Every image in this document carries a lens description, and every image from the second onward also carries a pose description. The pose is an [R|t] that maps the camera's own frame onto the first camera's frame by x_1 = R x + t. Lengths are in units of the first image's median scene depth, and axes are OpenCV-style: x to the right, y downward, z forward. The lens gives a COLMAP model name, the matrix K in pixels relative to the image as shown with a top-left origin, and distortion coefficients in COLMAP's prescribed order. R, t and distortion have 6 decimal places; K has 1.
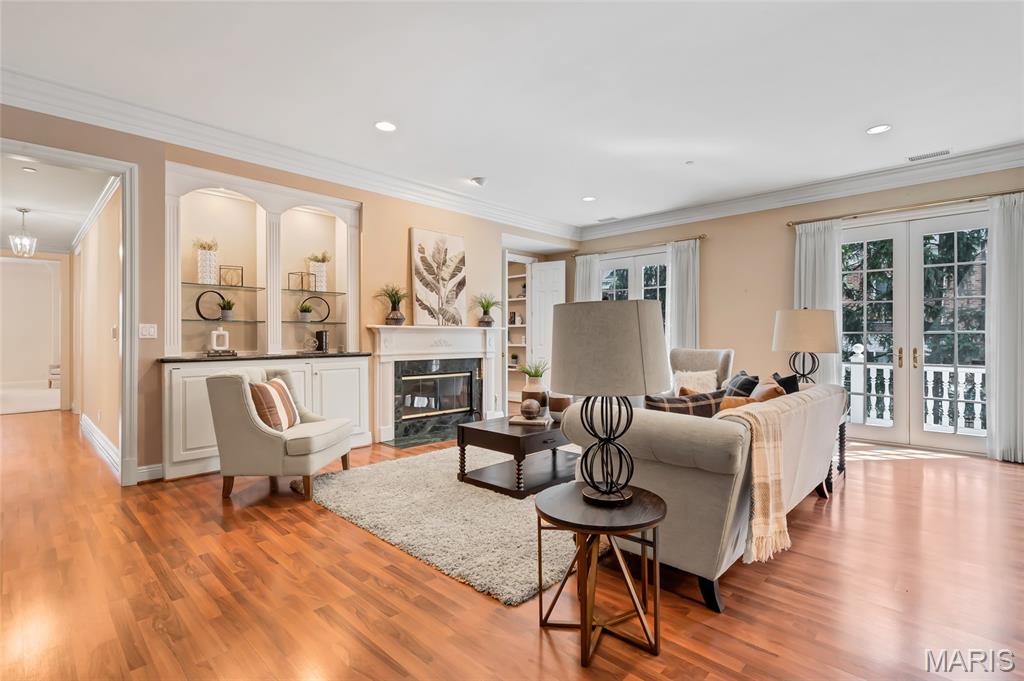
lens RADIAL K [[482.3, 0, 512.0], [0, 482.3, 340.5], [0, 0, 1]] dist [-0.007818, 0.000293]
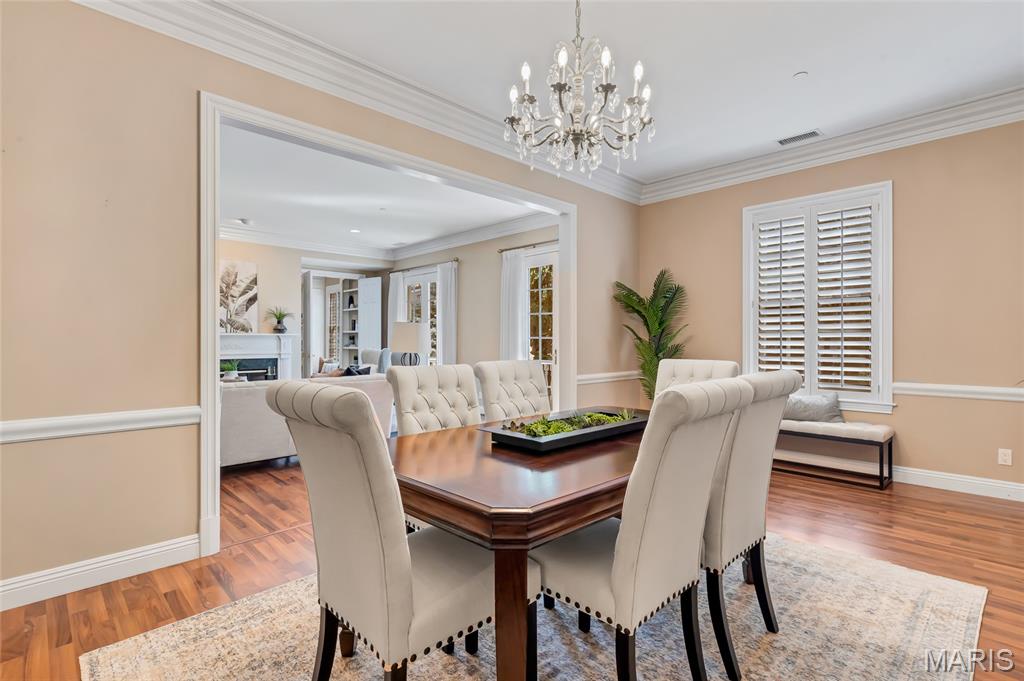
lens RADIAL K [[491.7, 0, 512.0], [0, 491.7, 340.5], [0, 0, 1]] dist [-0.000235, -0.000369]
pose [[0.999503, -0.001881, -0.031454, 0.643172], [0.001699, 0.999982, -0.005827, -0.001585], [0.031464, 0.005770, 0.999488, -0.277494]]
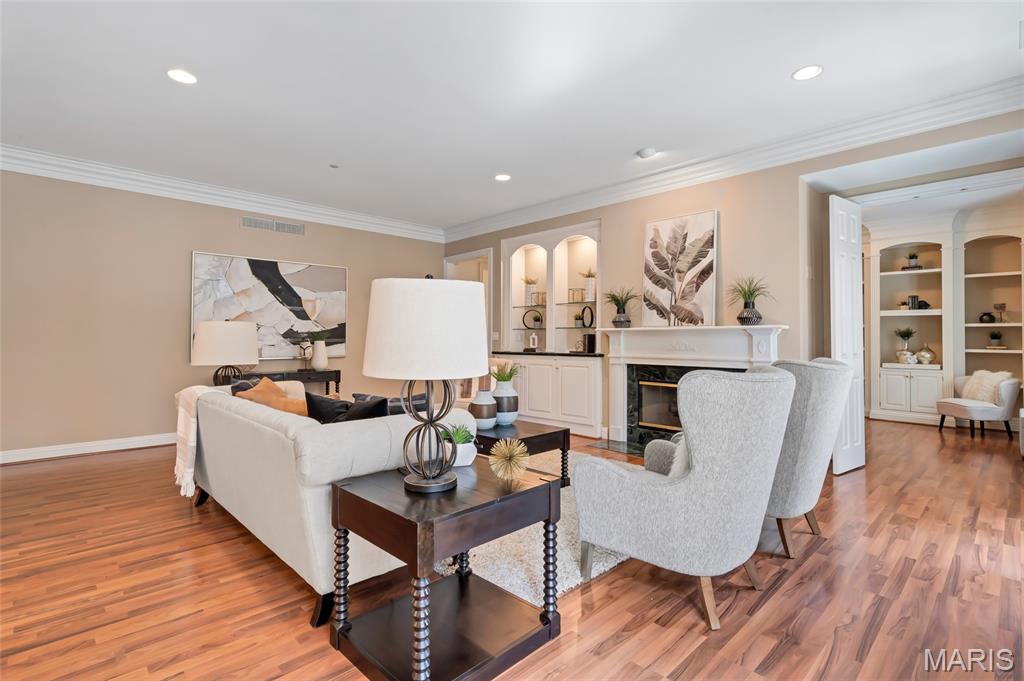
lens RADIAL K [[491.9, 0, 511.8], [0, 491.9, 327.2], [0, 0, 1]] dist [0.001277, 0.000487]
pose [[-0.031924, -0.023698, -0.999209, 0.734388], [-0.007544, 0.999696, -0.023469, -0.006652], [0.999462, 0.006789, -0.032093, 0.743483]]
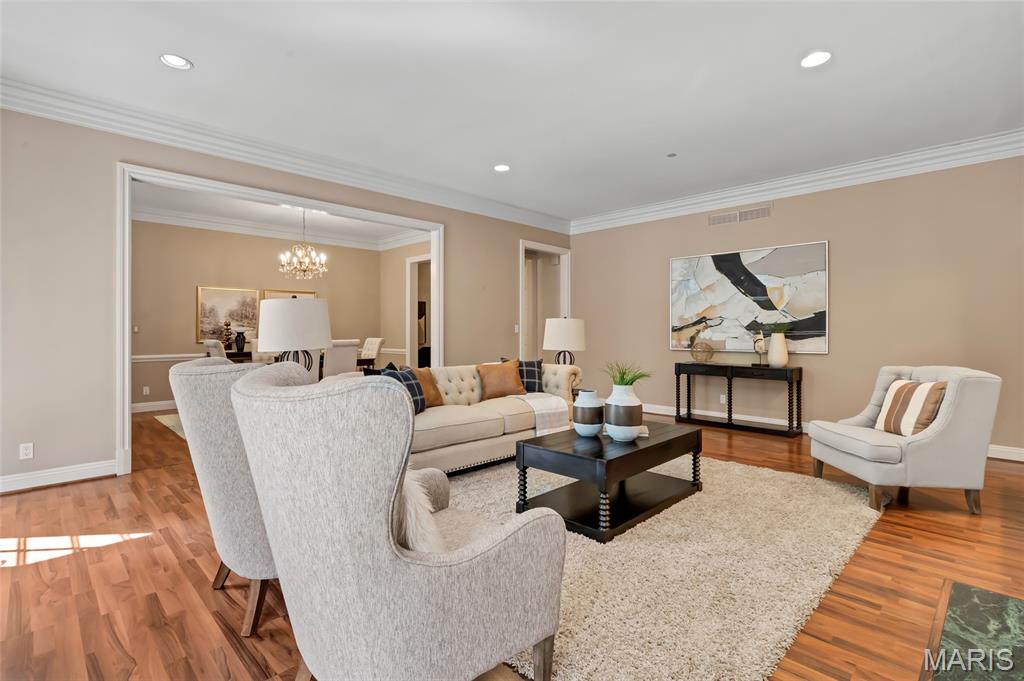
lens RADIAL K [[482.9, 0, 512.0], [0, 482.9, 334.2], [0, 0, 1]] dist [0.001479, 0.000635]
pose [[-0.999788, -0.000753, 0.020594, 0.146429], [-0.000436, 0.999881, 0.015440, -0.011514], [-0.020603, 0.015428, -0.999669, 1.244624]]
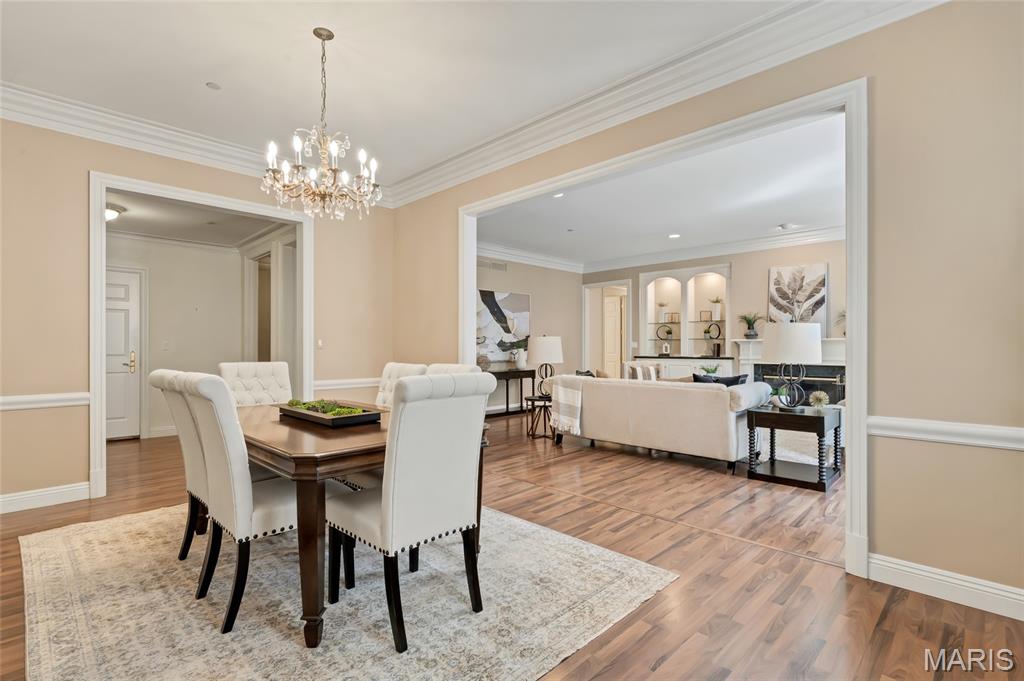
lens RADIAL K [[485.3, 0, 513.3], [0, 485.3, 344.8], [0, 0, 1]] dist [-0.003449, -0.000850]
pose [[-0.011701, -0.002949, -0.999927, 1.149241], [-0.006198, 0.999977, -0.002876, -0.005620], [0.999912, 0.006164, -0.011719, 0.271589]]
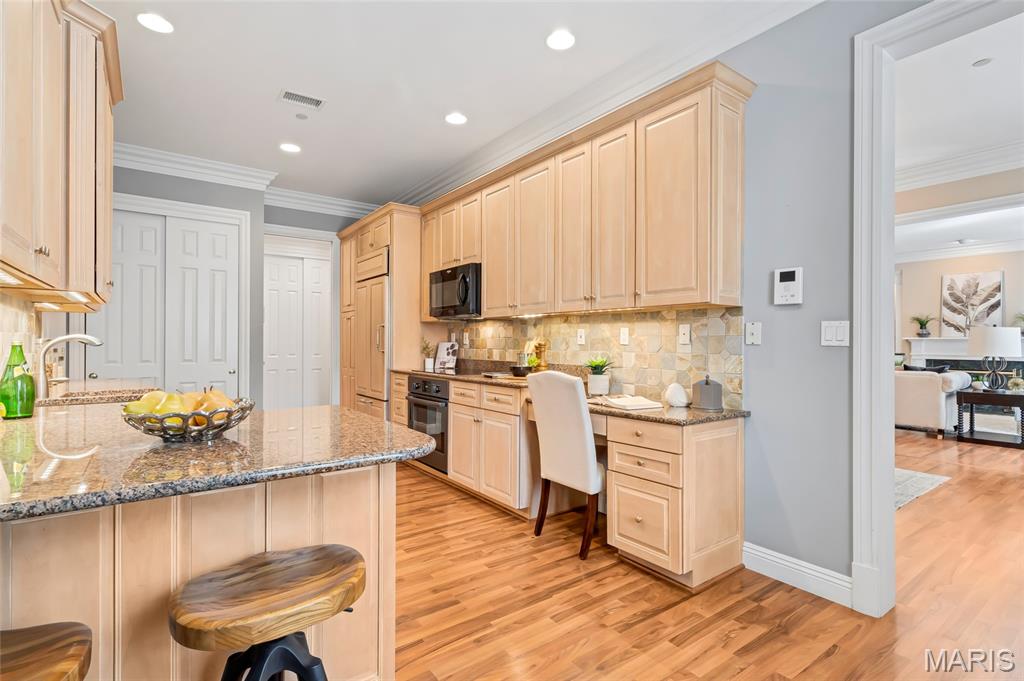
lens RADIAL K [[491.7, 0, 512.0], [0, 491.7, 340.5], [0, 0, 1]] dist [-0.000235, -0.000369]
pose [[-0.168847, -0.004268, -0.985633, 1.564950], [-0.008471, 0.999960, -0.002879, -0.004120], [0.985606, 0.007863, -0.168877, -0.116075]]
